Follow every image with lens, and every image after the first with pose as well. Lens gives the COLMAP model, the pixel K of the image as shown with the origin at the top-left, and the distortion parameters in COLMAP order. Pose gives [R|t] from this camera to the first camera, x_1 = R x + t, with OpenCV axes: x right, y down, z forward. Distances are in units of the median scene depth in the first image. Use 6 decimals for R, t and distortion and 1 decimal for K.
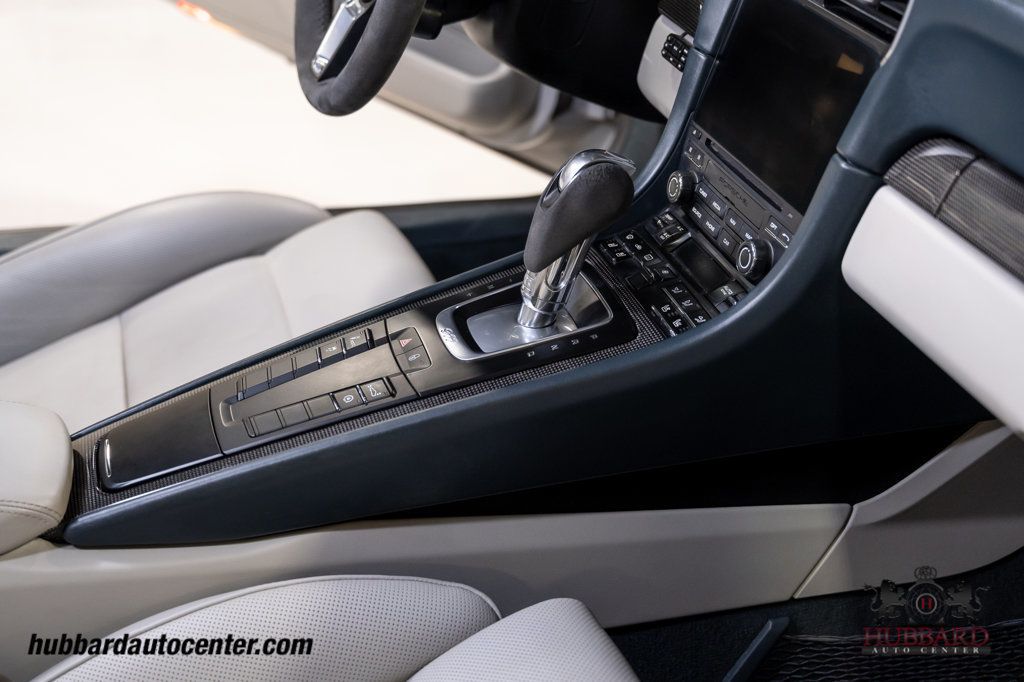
lens RADIAL K [[1382.9, 0, 514.8], [0, 1382.9, 344.7], [0, 0, 1]] dist [0.012601, 0.000000]
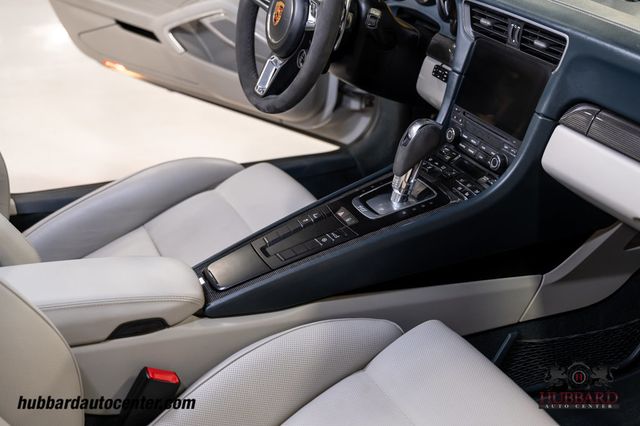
lens RADIAL K [[898.4, 0, 324.3], [0, 898.4, 208.8], [0, 0, 1]] dist [0.010100, 0.000000]
pose [[0.989118, -0.078411, 0.124490, -0.273233], [0.085508, 0.994942, -0.052721, 0.060484], [-0.119726, 0.062793, 0.990819, -0.375193]]
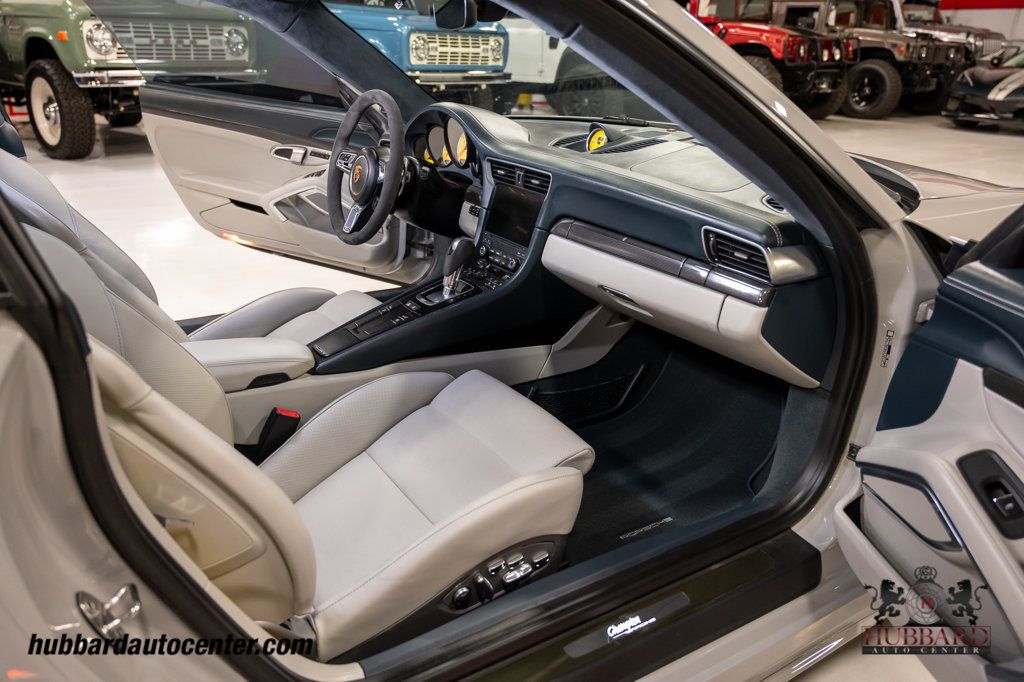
lens RADIAL K [[769.5, 0, 507.8], [0, 769.5, 347.5], [0, 0, 1]] dist [-0.000263, 0.002426]
pose [[0.958547, -0.123858, 0.256608, -0.314217], [0.151557, 0.984245, -0.091067, 0.278003], [-0.241286, 0.126182, 0.962216, -0.684860]]
